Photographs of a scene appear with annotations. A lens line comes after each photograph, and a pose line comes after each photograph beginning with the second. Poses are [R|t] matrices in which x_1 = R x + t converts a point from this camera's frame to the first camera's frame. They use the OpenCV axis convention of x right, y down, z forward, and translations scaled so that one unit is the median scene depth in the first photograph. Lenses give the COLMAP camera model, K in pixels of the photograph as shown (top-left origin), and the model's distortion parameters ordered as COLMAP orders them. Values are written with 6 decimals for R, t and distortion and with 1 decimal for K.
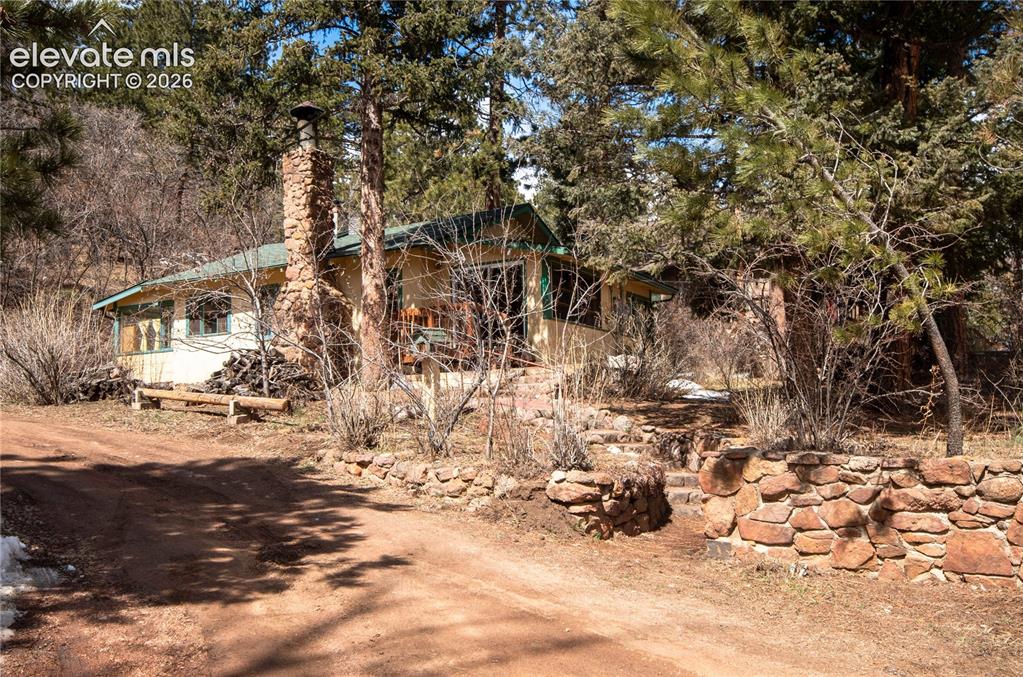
lens RADIAL K [[863.8, 0, 511.9], [0, 863.8, 336.9], [0, 0, 1]] dist [0.031068, 0.003904]
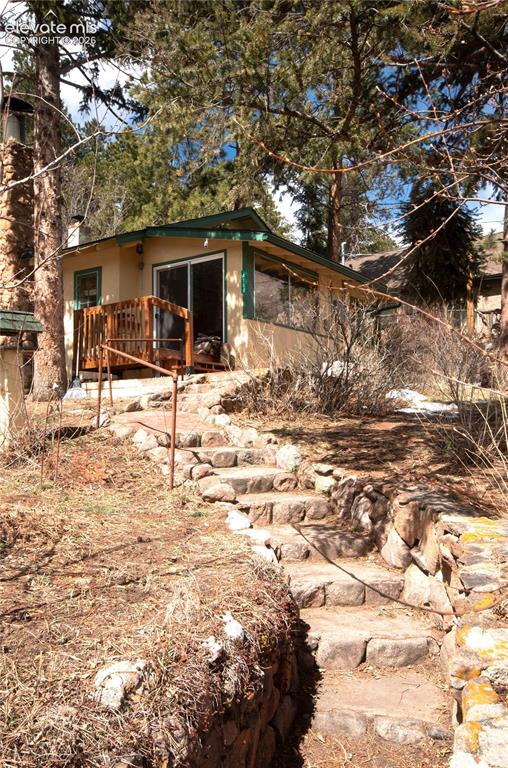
lens RADIAL K [[648.5, 0, 254.1], [0, 648.5, 388.5], [0, 0, 1]] dist [0.031068, 0.003904]
pose [[0.998432, 0.006442, -0.055612, 0.087145], [-0.003726, 0.998801, 0.048805, 0.018049], [0.055859, -0.048521, 0.997259, 0.357513]]
